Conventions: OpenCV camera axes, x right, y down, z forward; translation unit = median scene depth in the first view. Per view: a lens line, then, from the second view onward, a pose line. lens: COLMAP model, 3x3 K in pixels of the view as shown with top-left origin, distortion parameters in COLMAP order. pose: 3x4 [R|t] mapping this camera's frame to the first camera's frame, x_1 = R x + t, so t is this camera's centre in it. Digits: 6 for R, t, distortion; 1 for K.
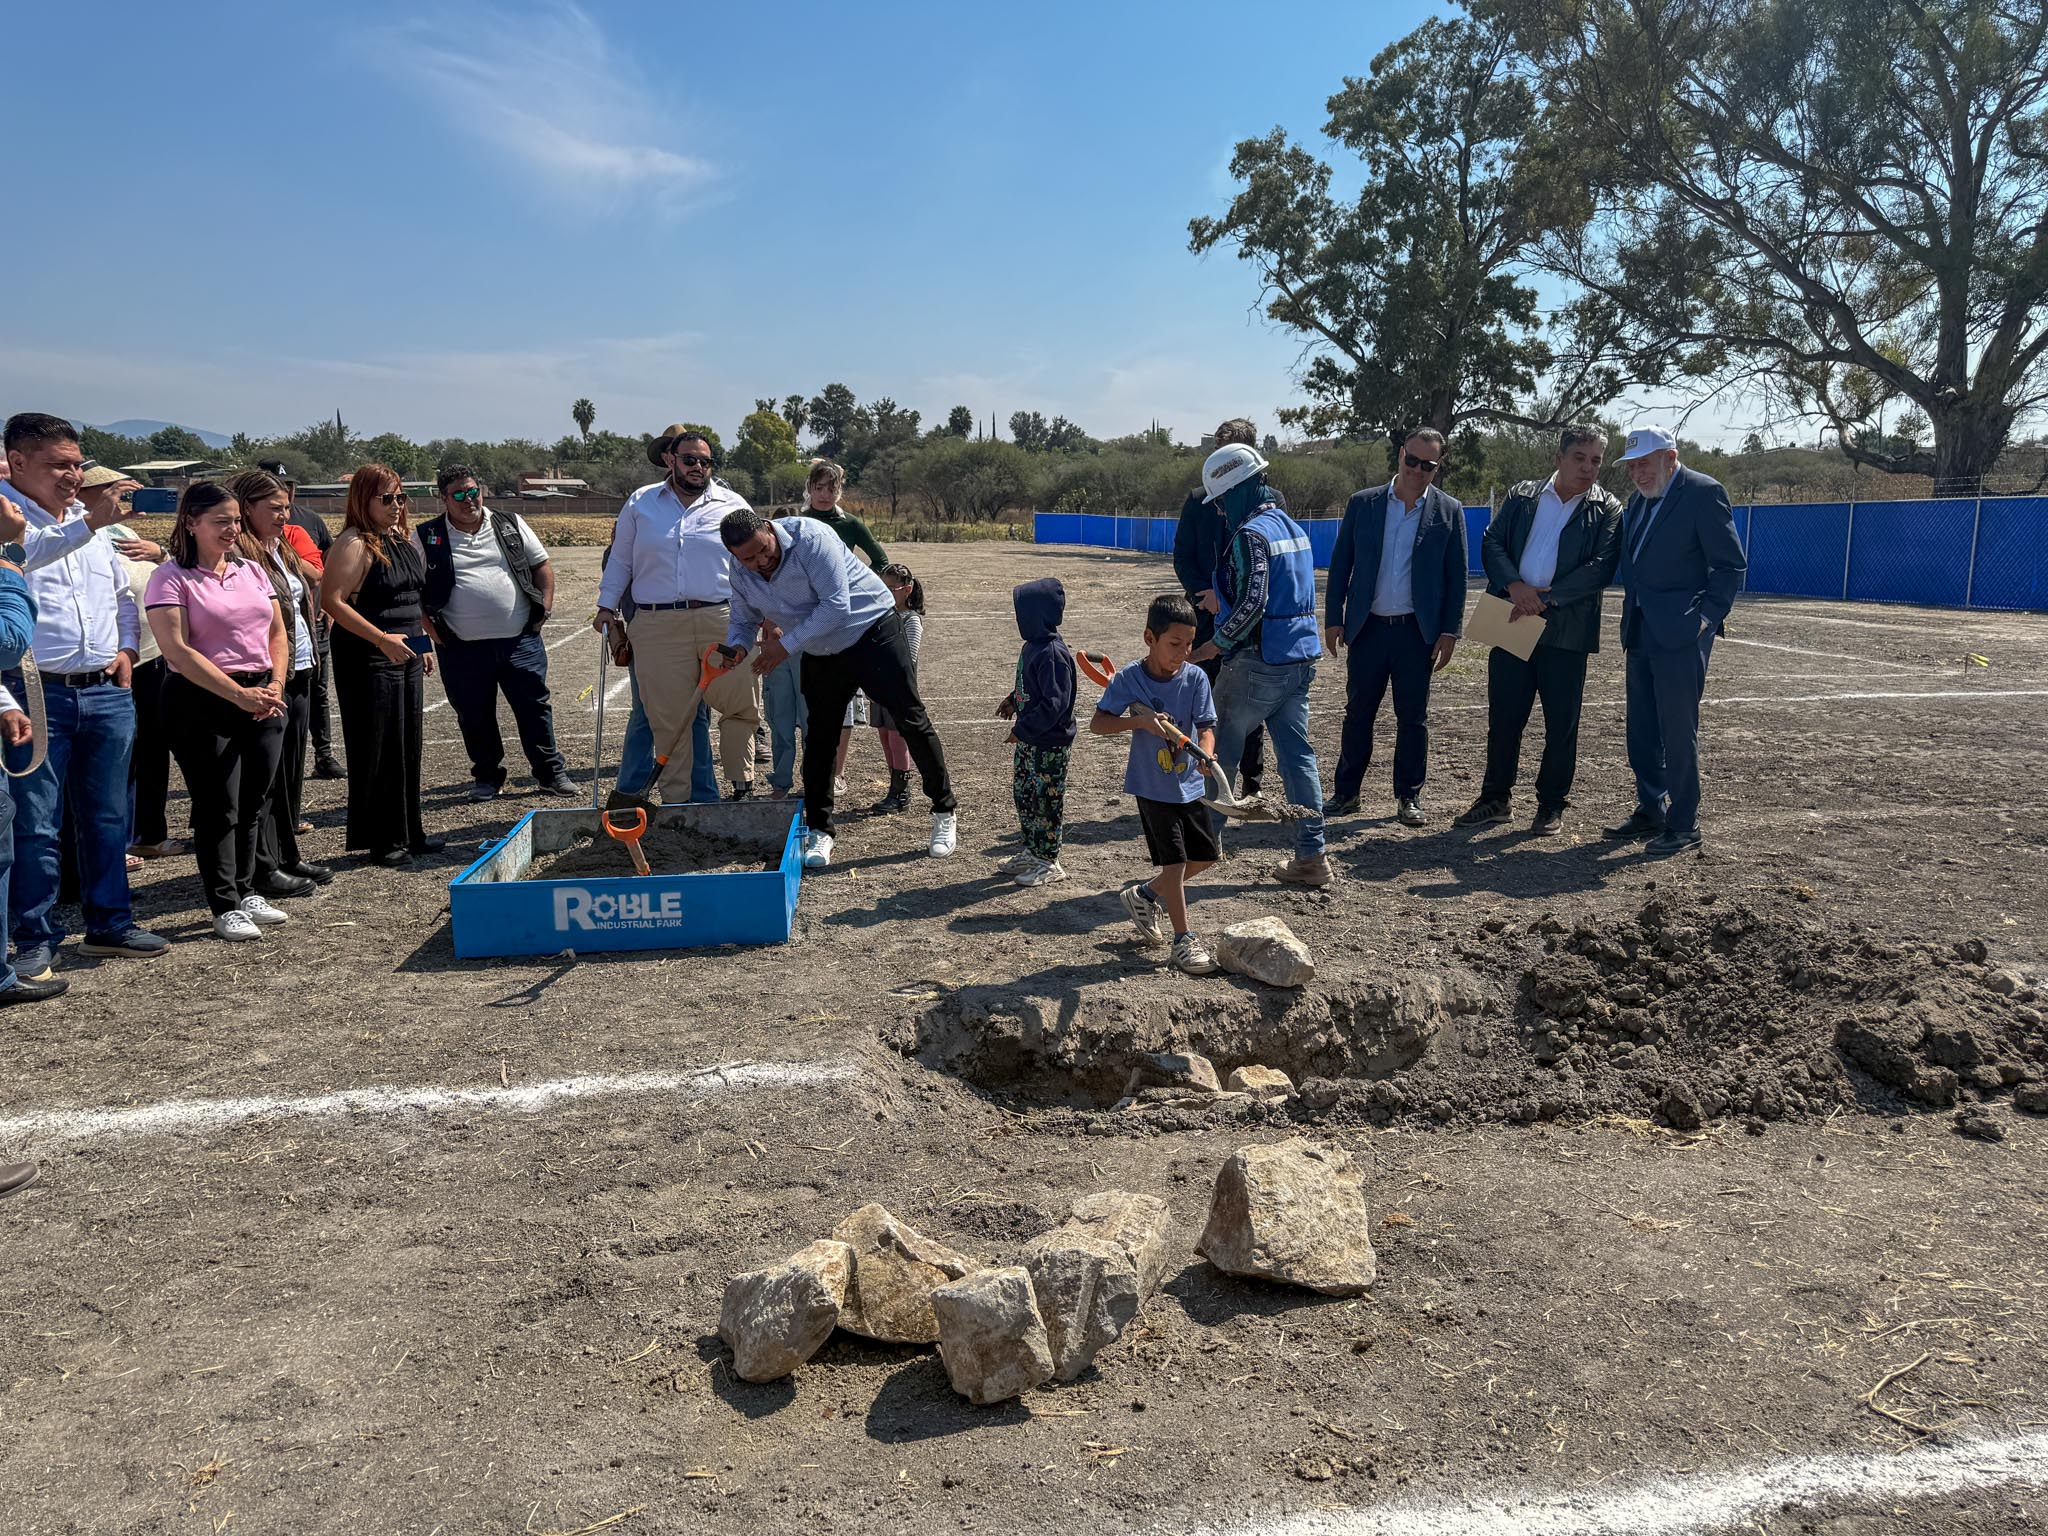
lens RADIAL K [[1518.9, 0, 1024.0], [0, 1518.9, 768.0], [0, 0, 1]] dist [-0.034915, 0.042027]
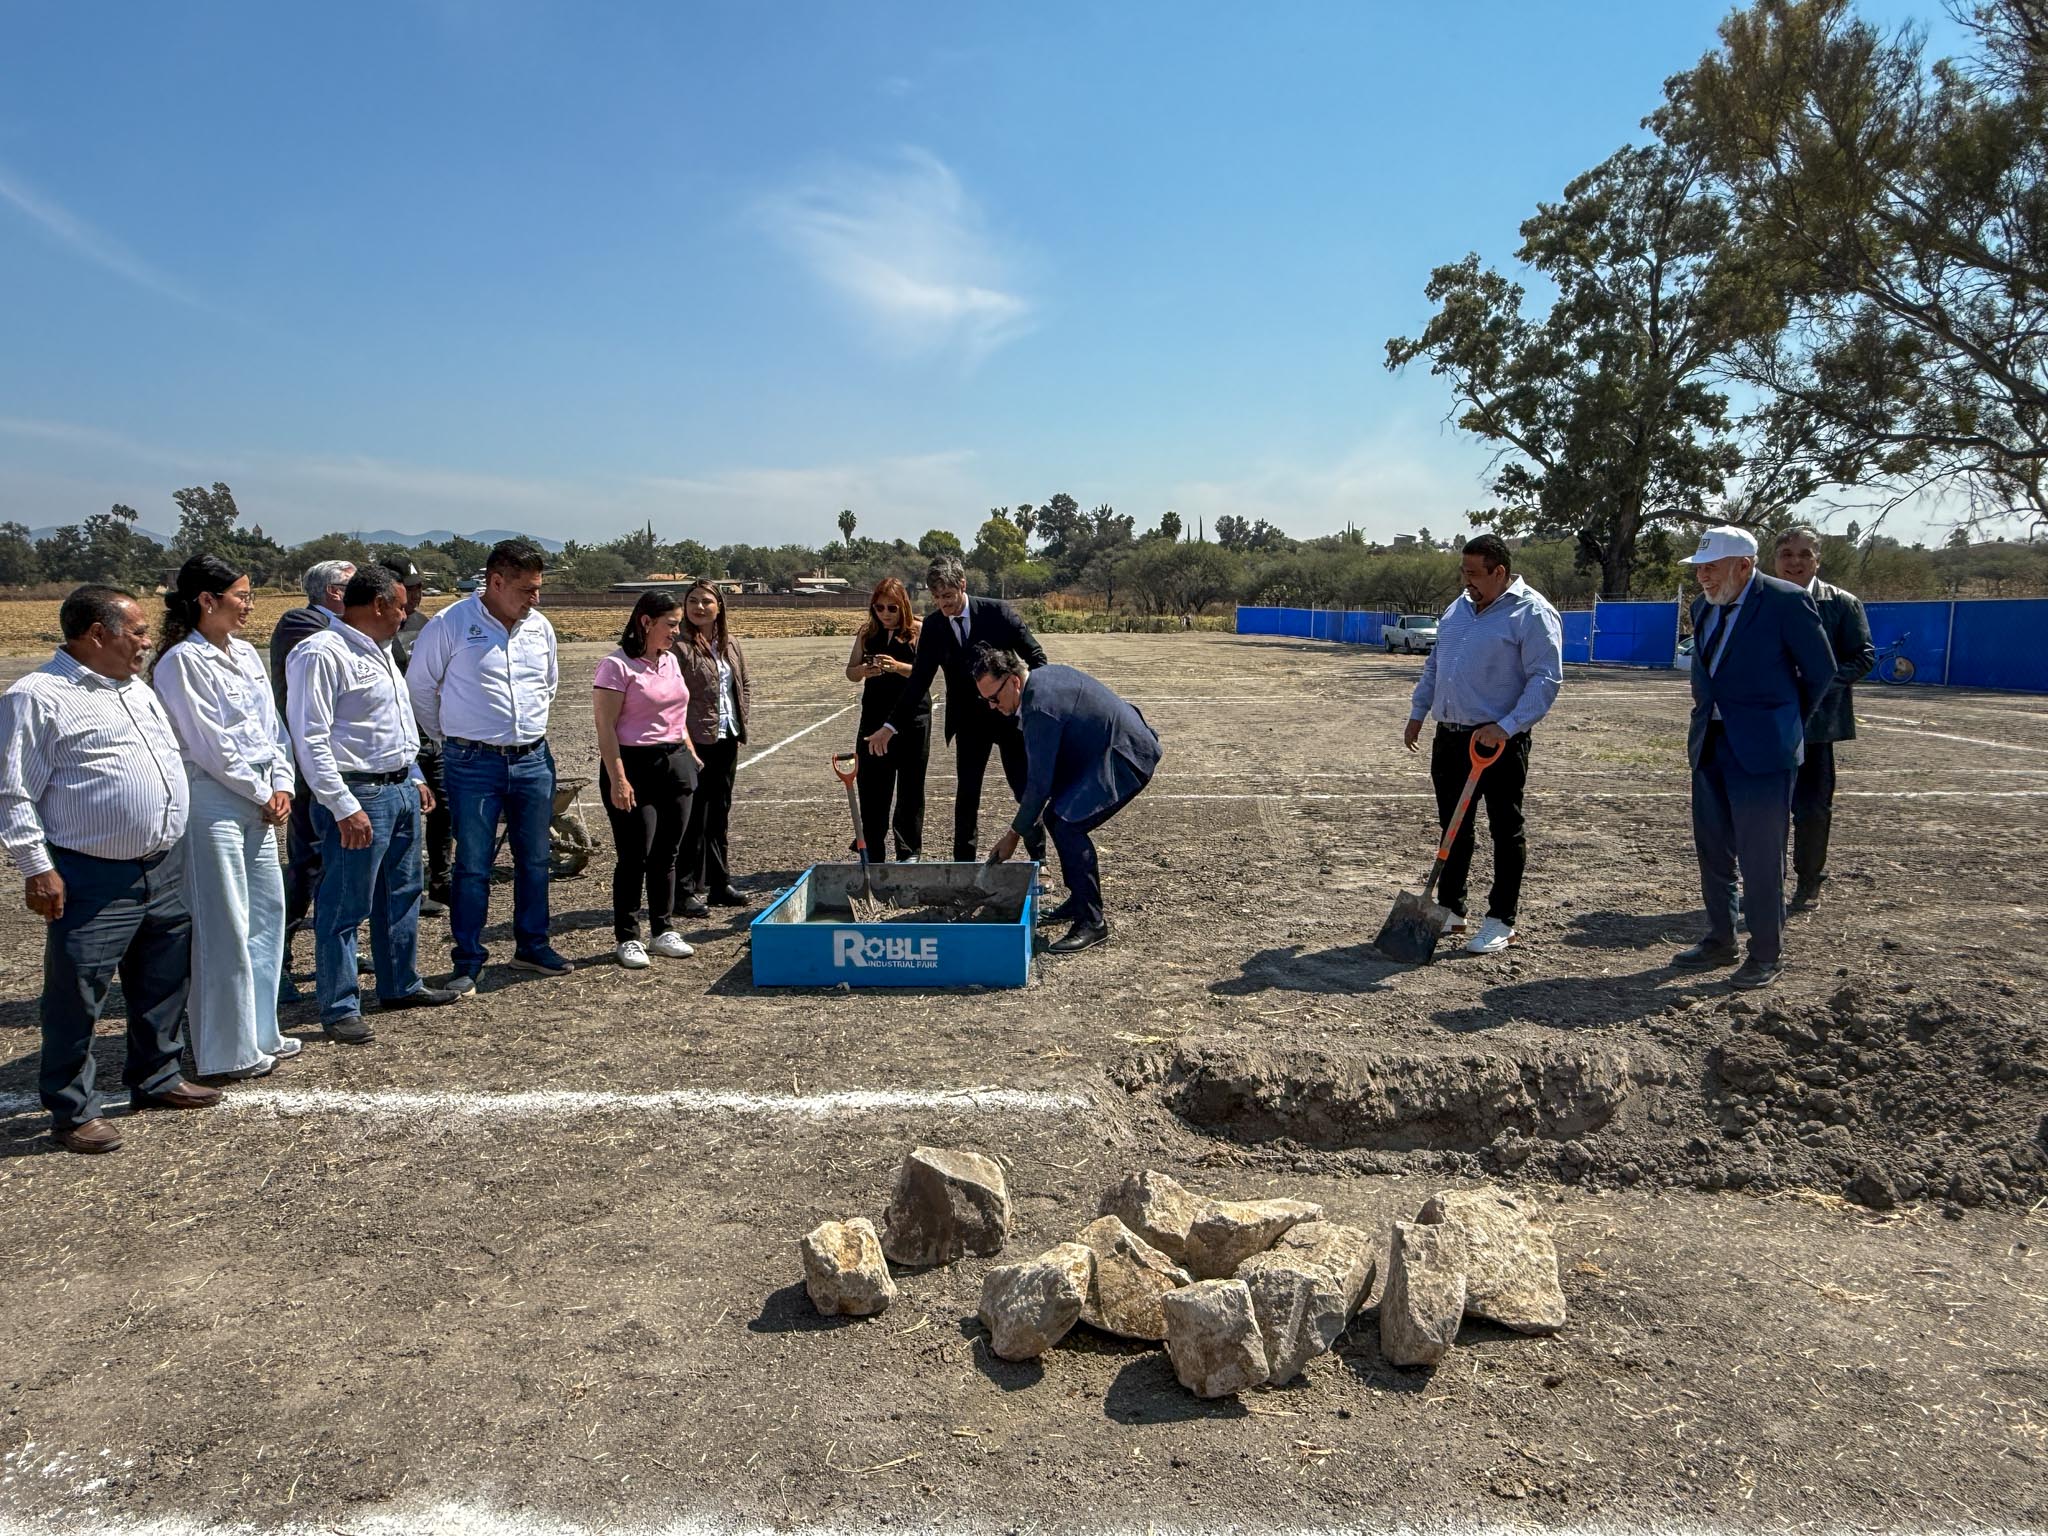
lens RADIAL K [[1351.0, 0, 980.7], [0, 1351.0, 773.3], [0, 0, 1]] dist [-0.003068, 0.000581]
pose [[0.984092, 0.022055, -0.176287, -0.011643], [-0.029743, 0.998713, -0.041090, -0.003773], [0.175153, 0.045680, 0.983481, -0.030451]]
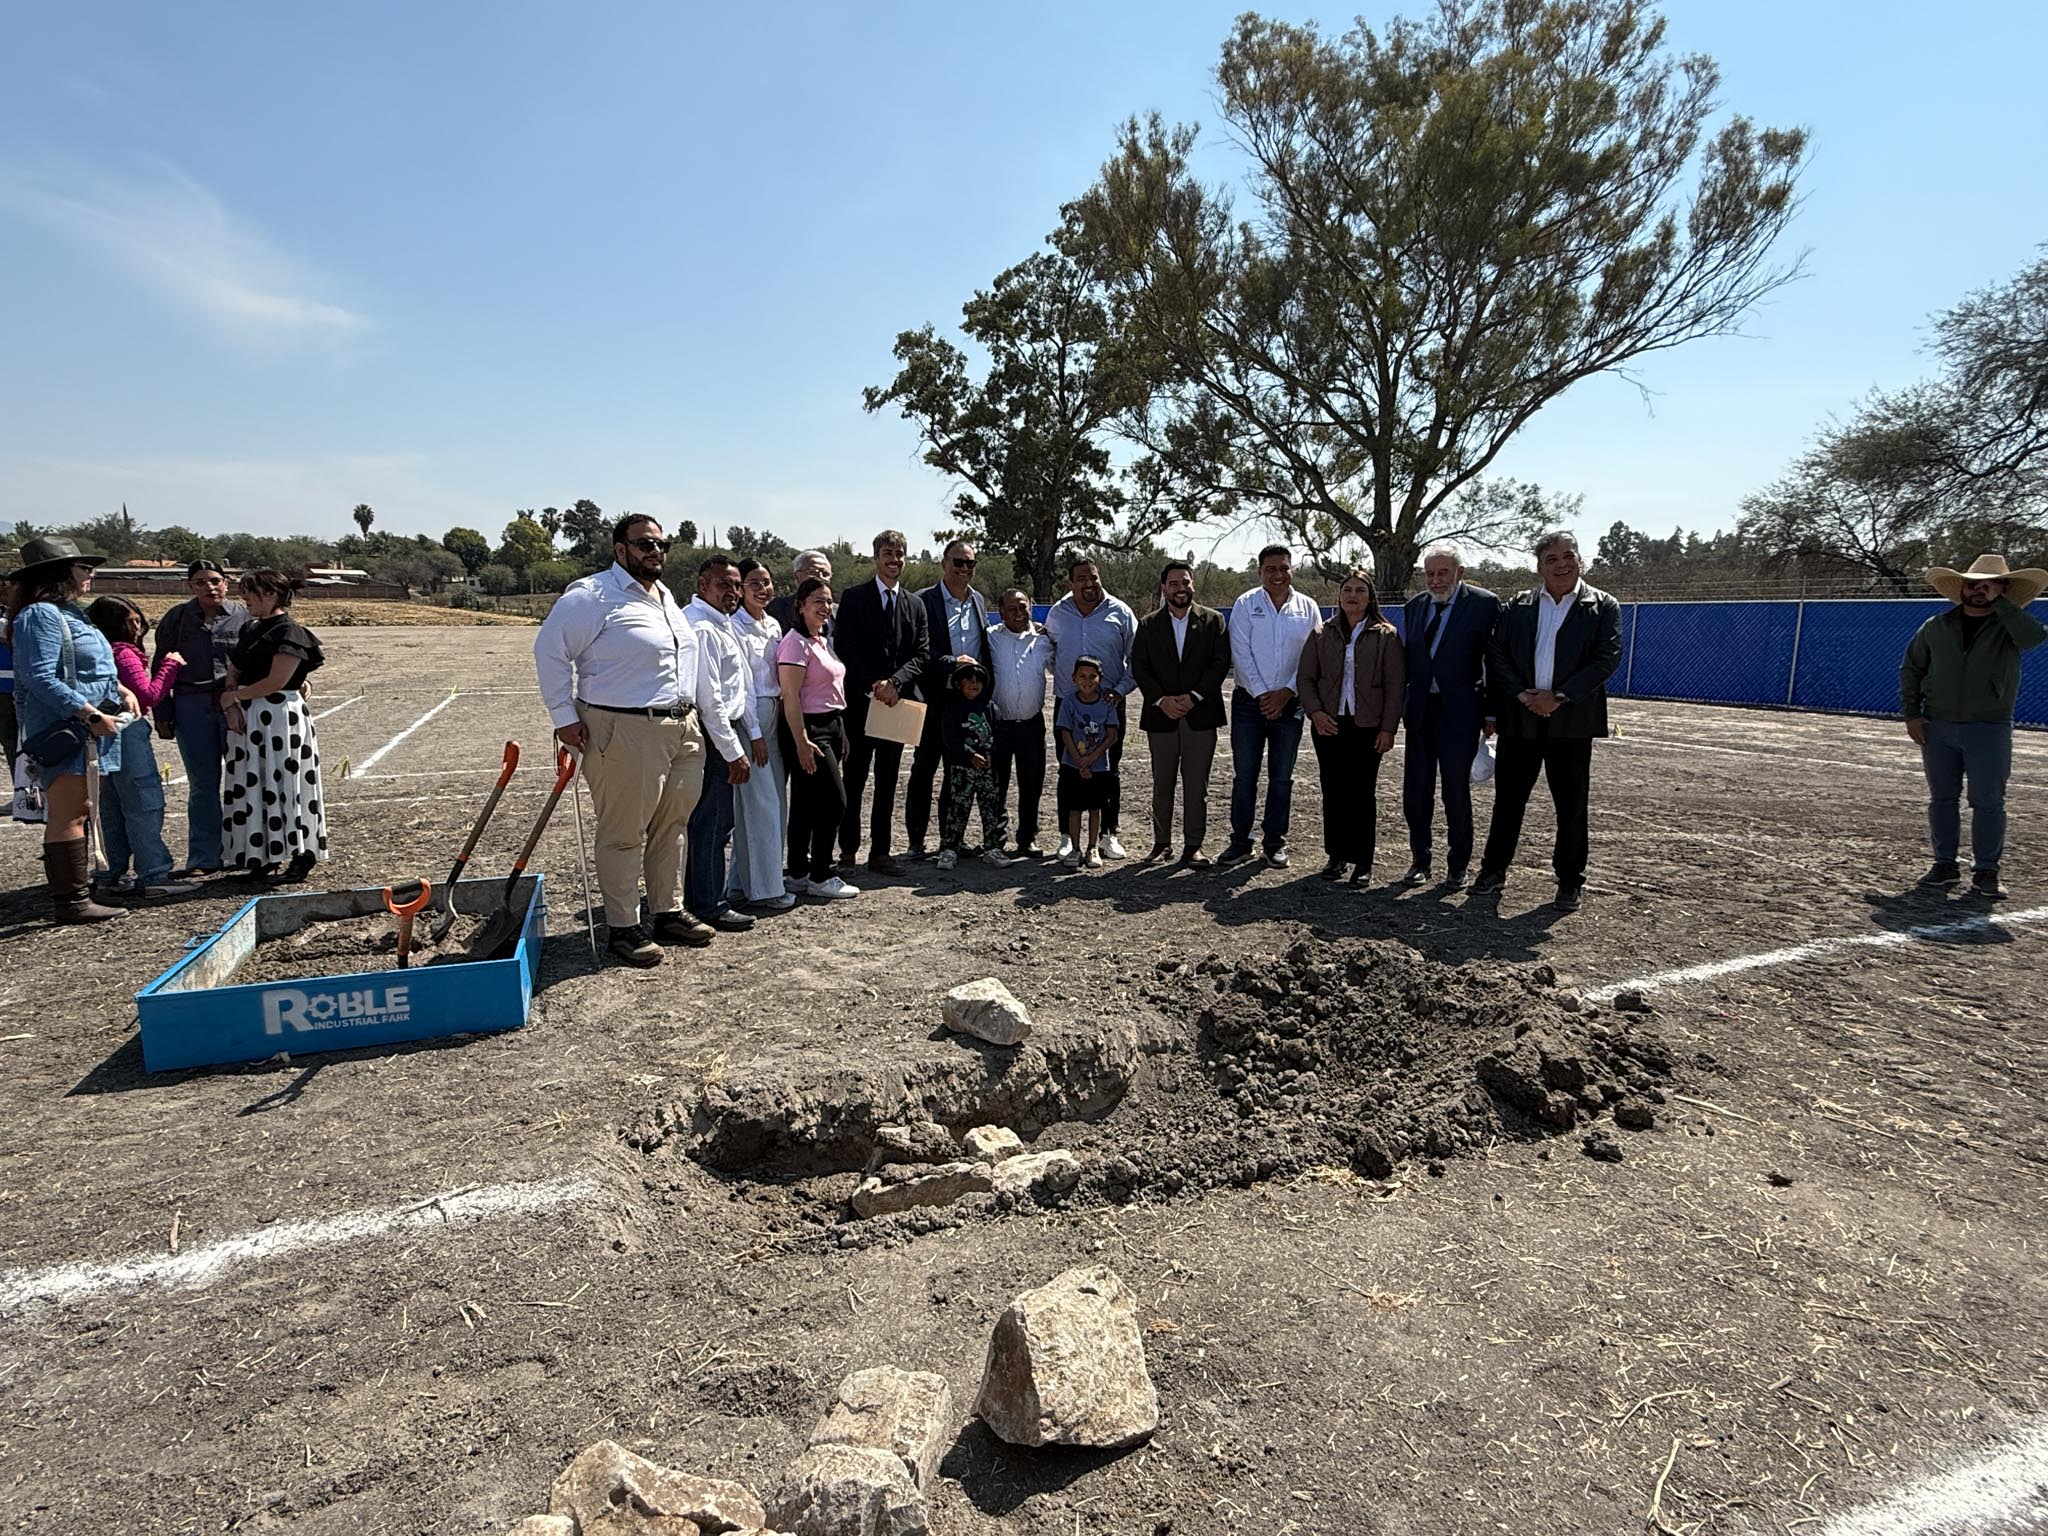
lens RADIAL K [[1118.4, 0, 1033.1], [0, 1118.4, 775.0], [0, 0, 1]] dist [0.000871, -0.001740]
pose [[0.967943, -0.021555, 0.250245, -0.008427], [0.025766, 0.999576, -0.013563, -0.036213], [-0.249846, 0.019576, 0.968088, 0.173181]]
